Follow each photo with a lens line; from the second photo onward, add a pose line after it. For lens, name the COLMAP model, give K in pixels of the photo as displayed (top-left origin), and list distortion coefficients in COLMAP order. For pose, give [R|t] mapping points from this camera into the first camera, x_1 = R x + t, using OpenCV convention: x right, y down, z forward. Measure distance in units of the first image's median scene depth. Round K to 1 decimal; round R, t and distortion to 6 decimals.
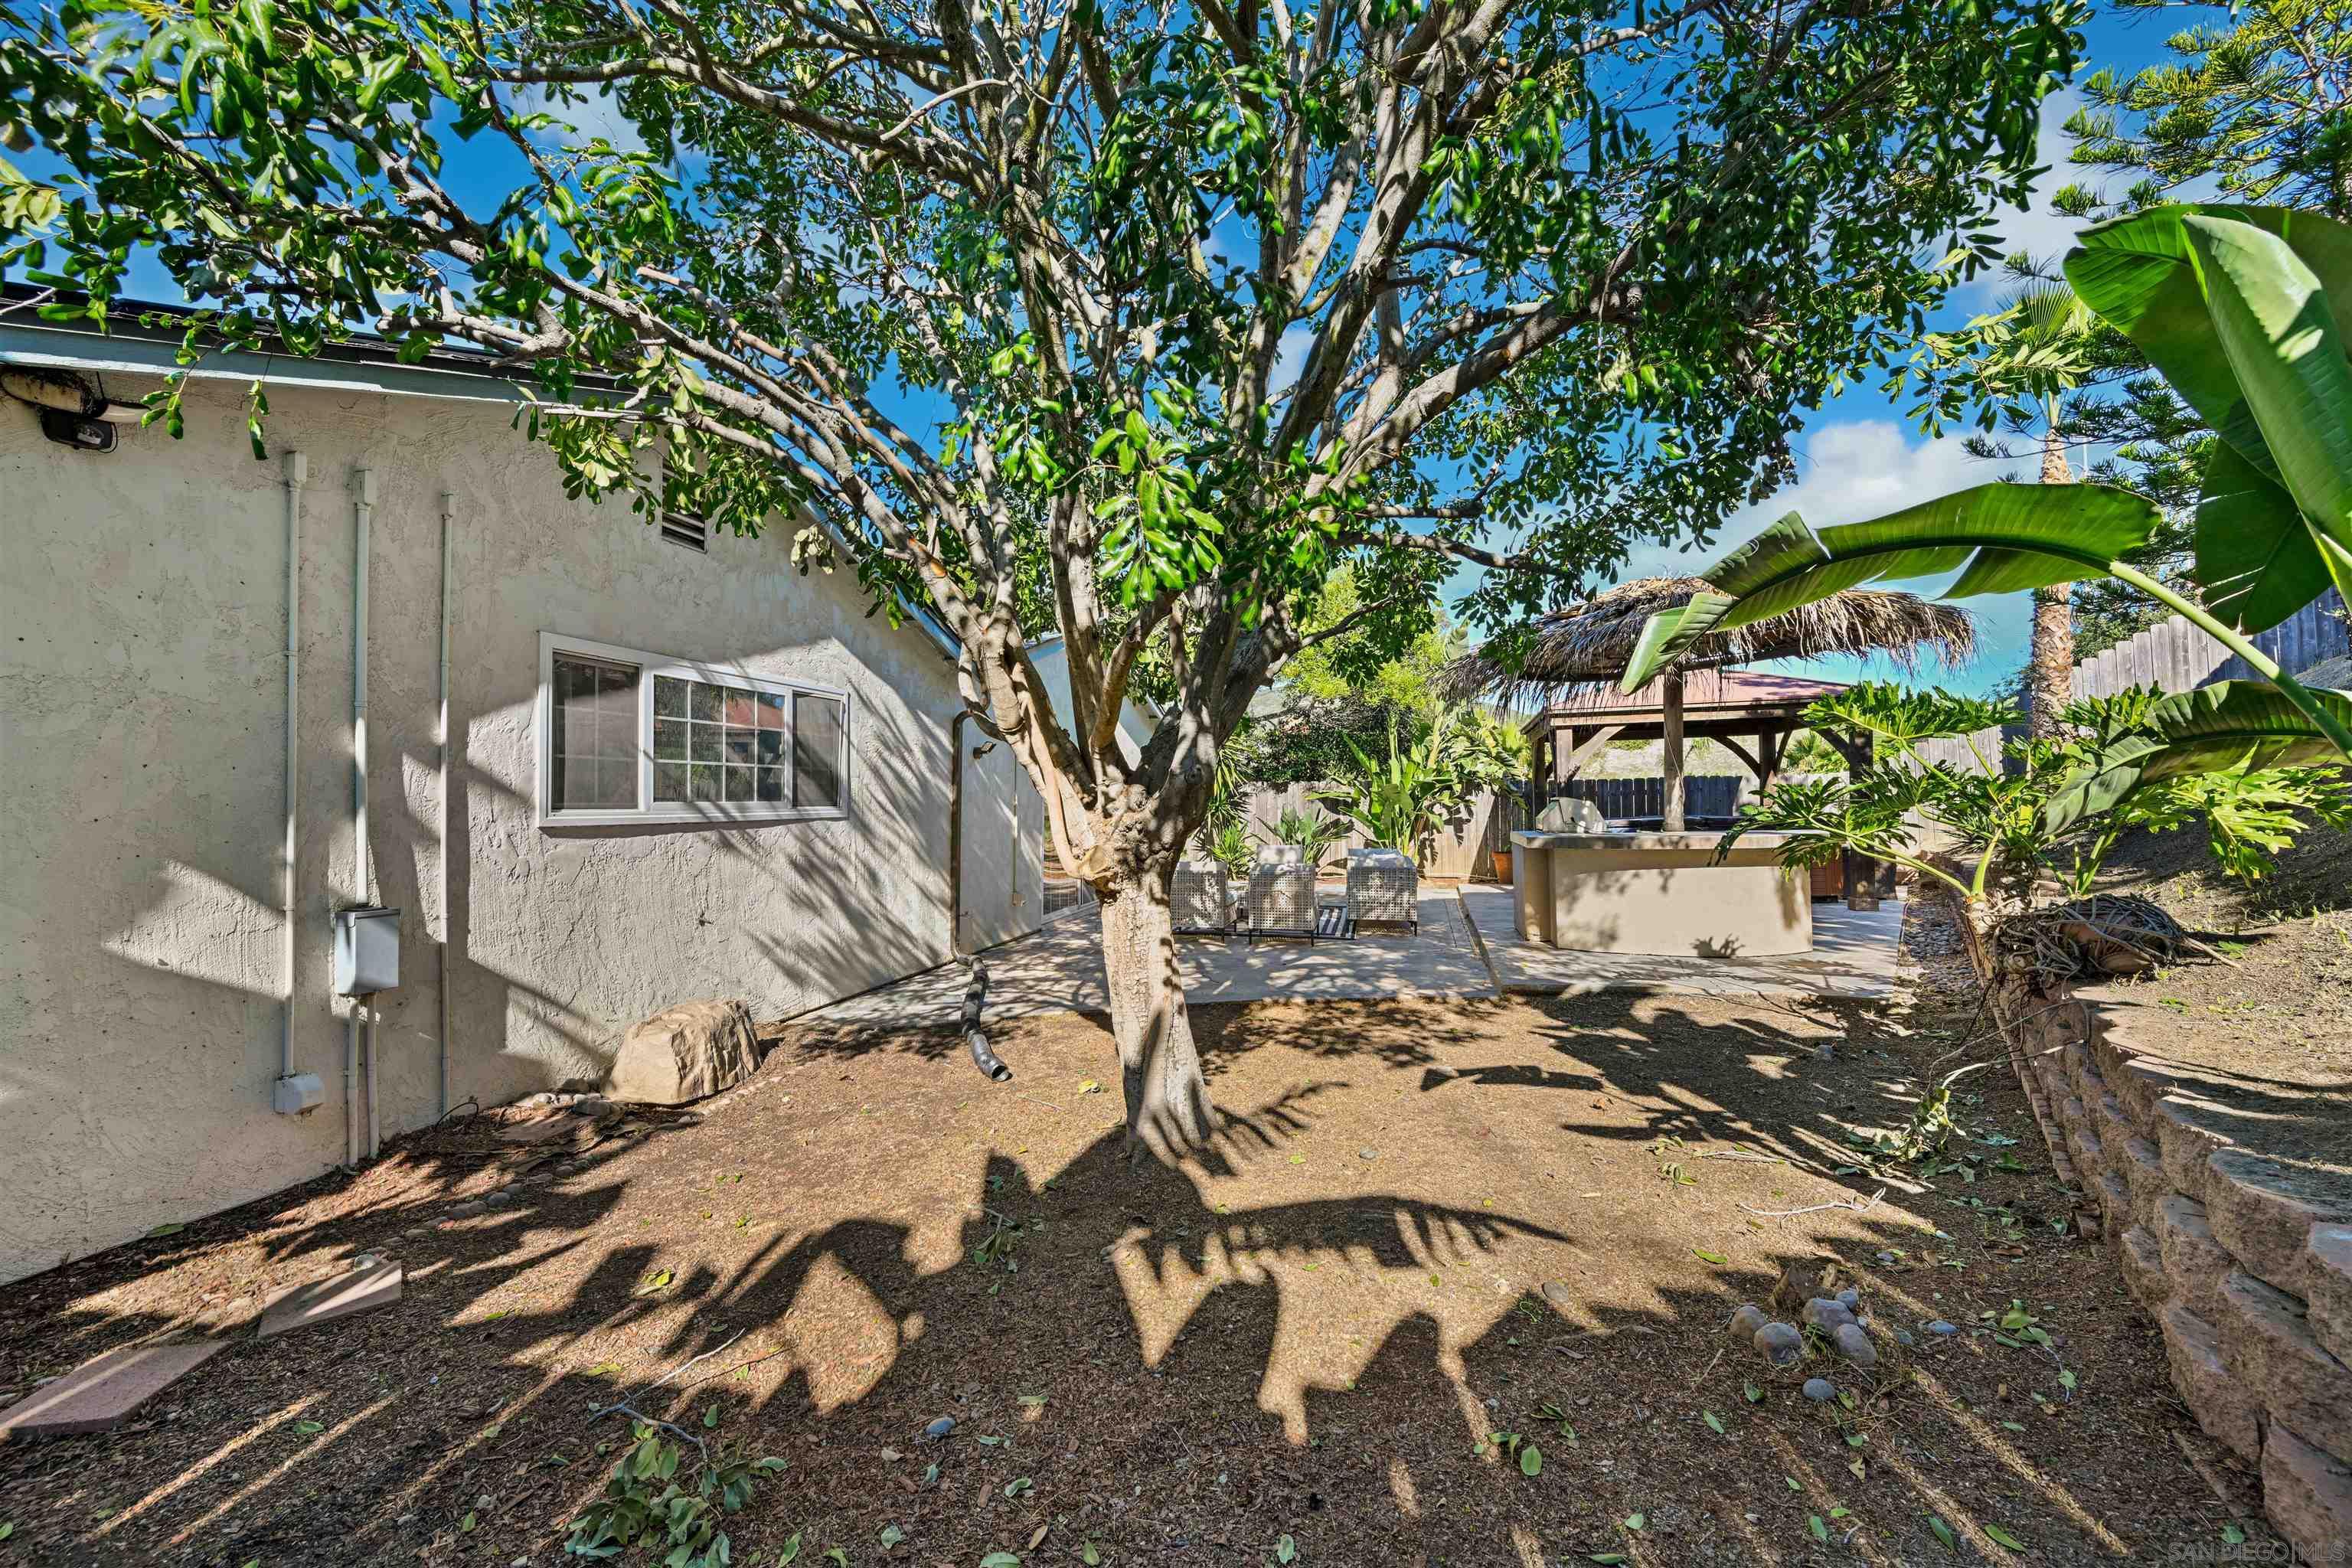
lens RADIAL K [[921.8, 0, 1178.1], [0, 921.8, 792.8], [0, 0, 1]] dist [-0.001641, -0.000176]
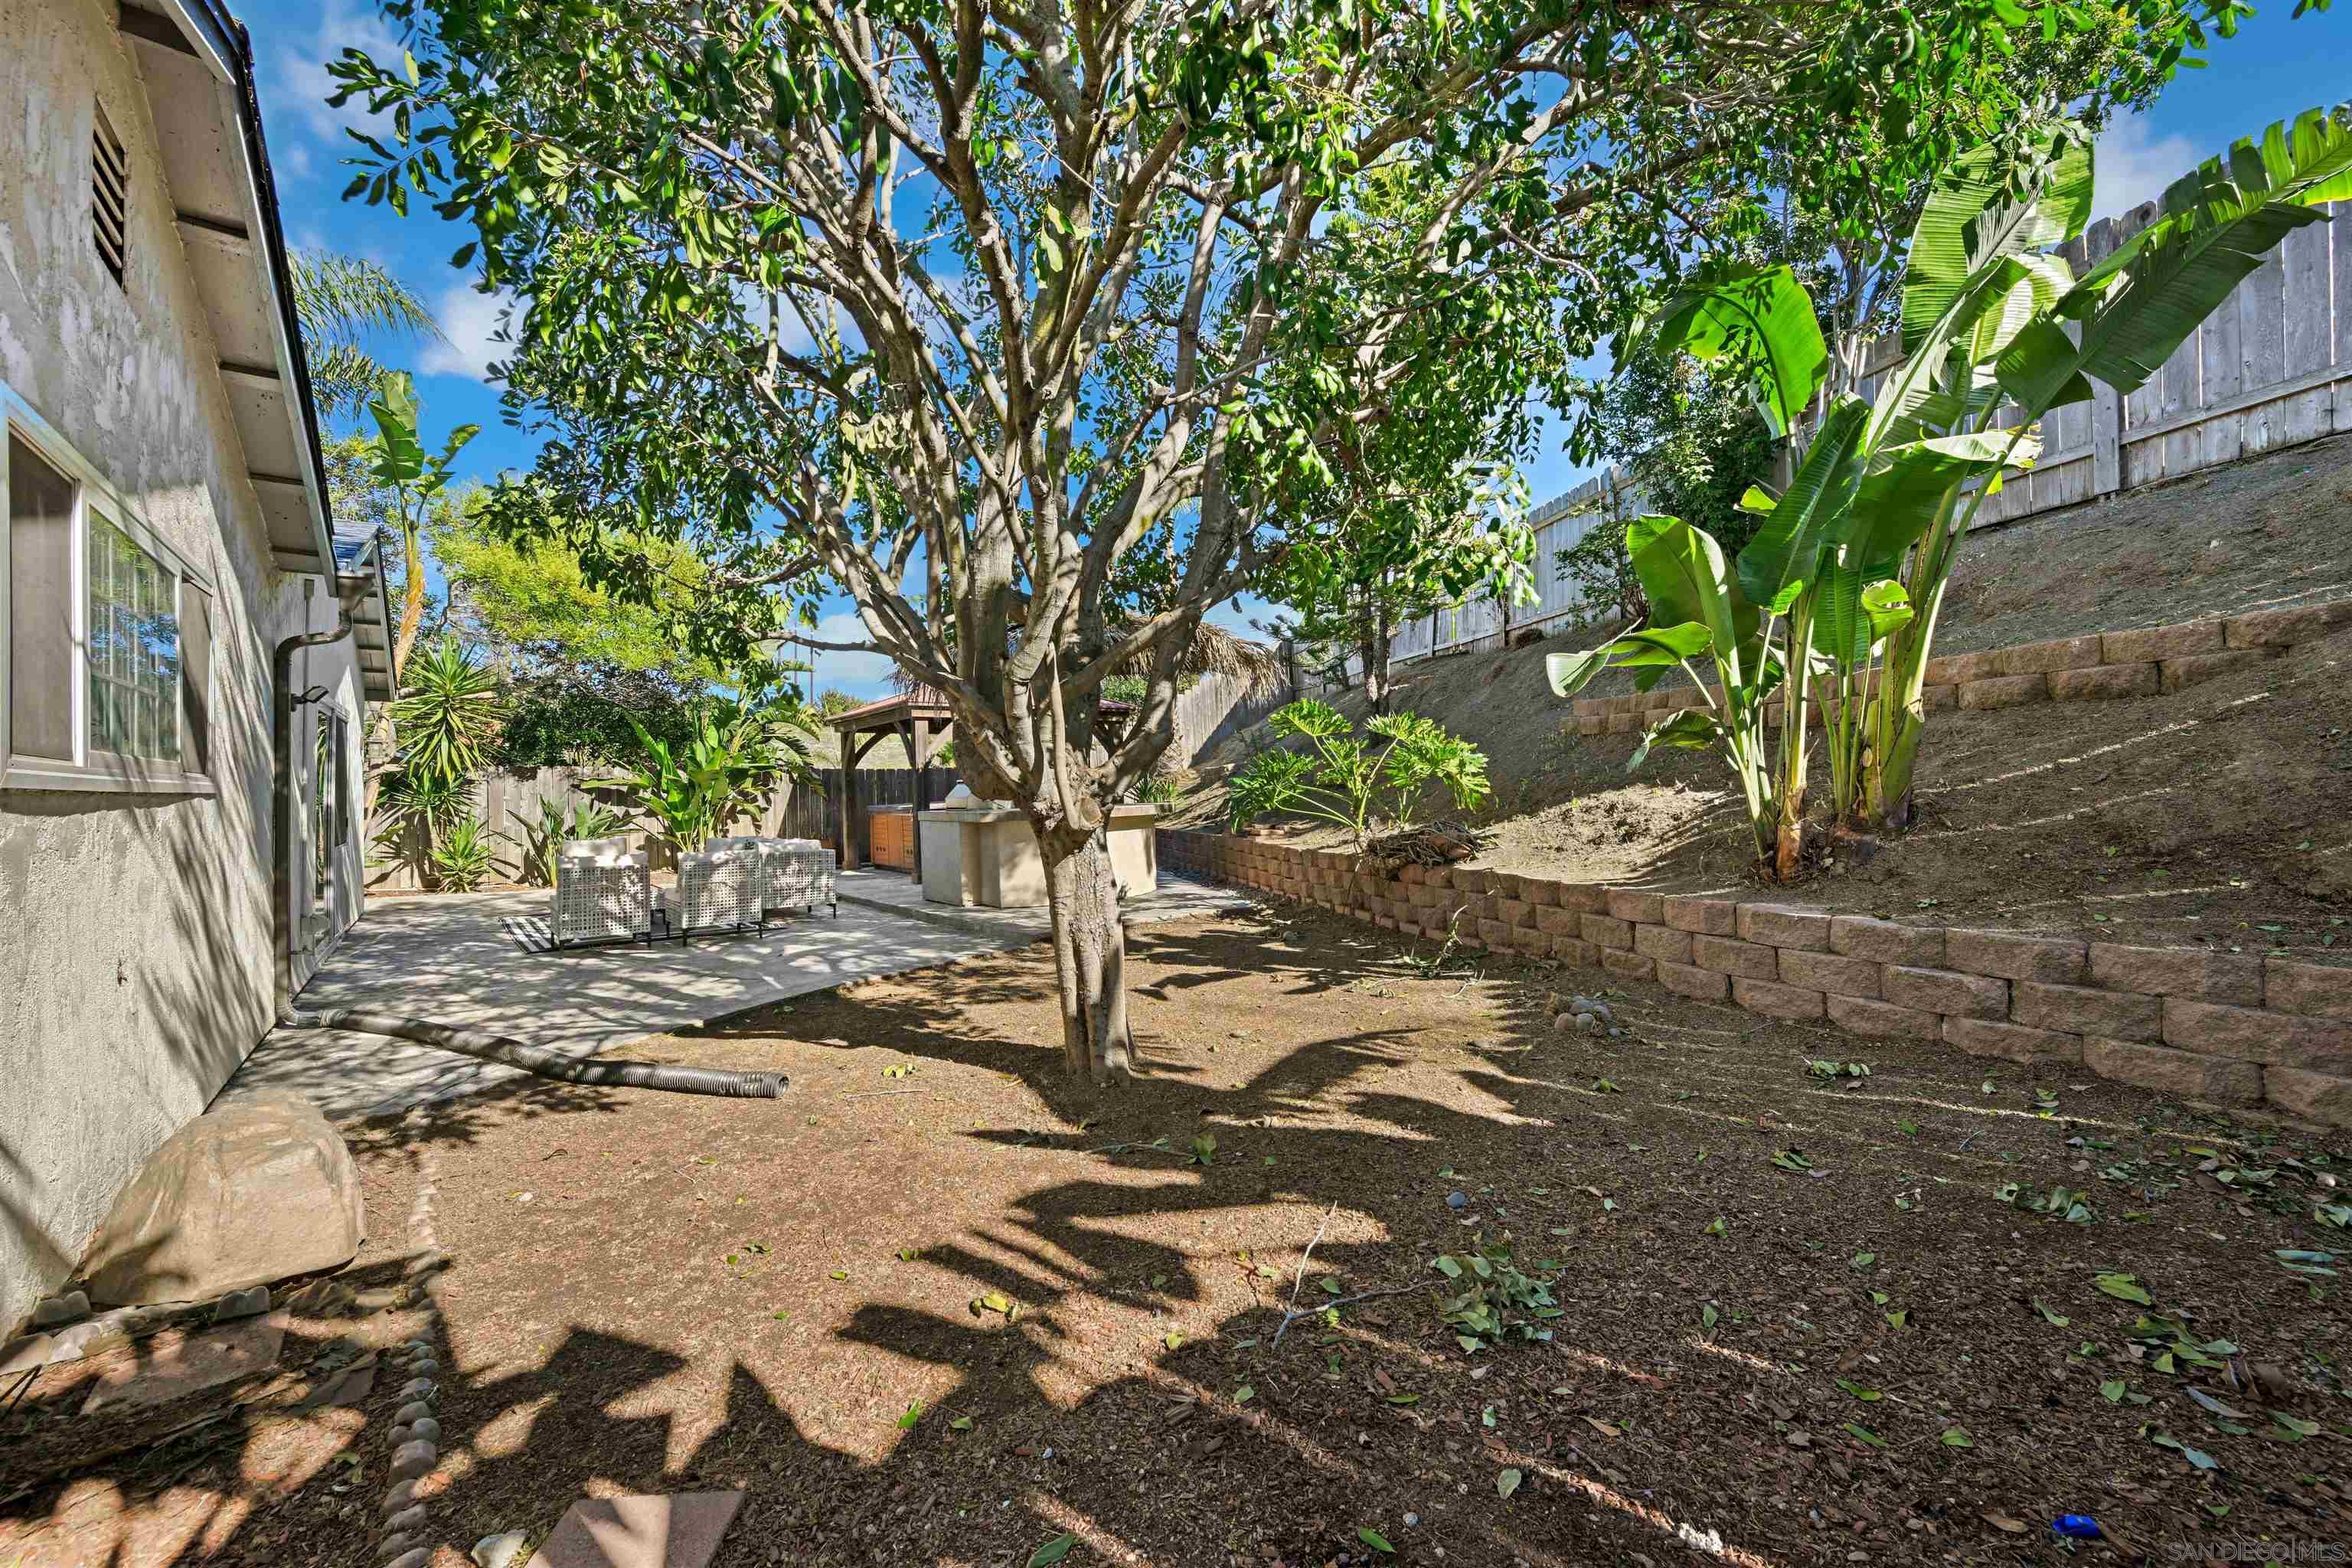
lens RADIAL K [[921.8, 0, 1178.1], [0, 921.8, 792.8], [0, 0, 1]] dist [-0.001641, -0.000176]
pose [[0.604826, -0.003359, 0.796351, -0.936260], [0.002133, 0.999994, 0.002598, 0.052418], [-0.796355, 0.000128, 0.604830, 0.301852]]
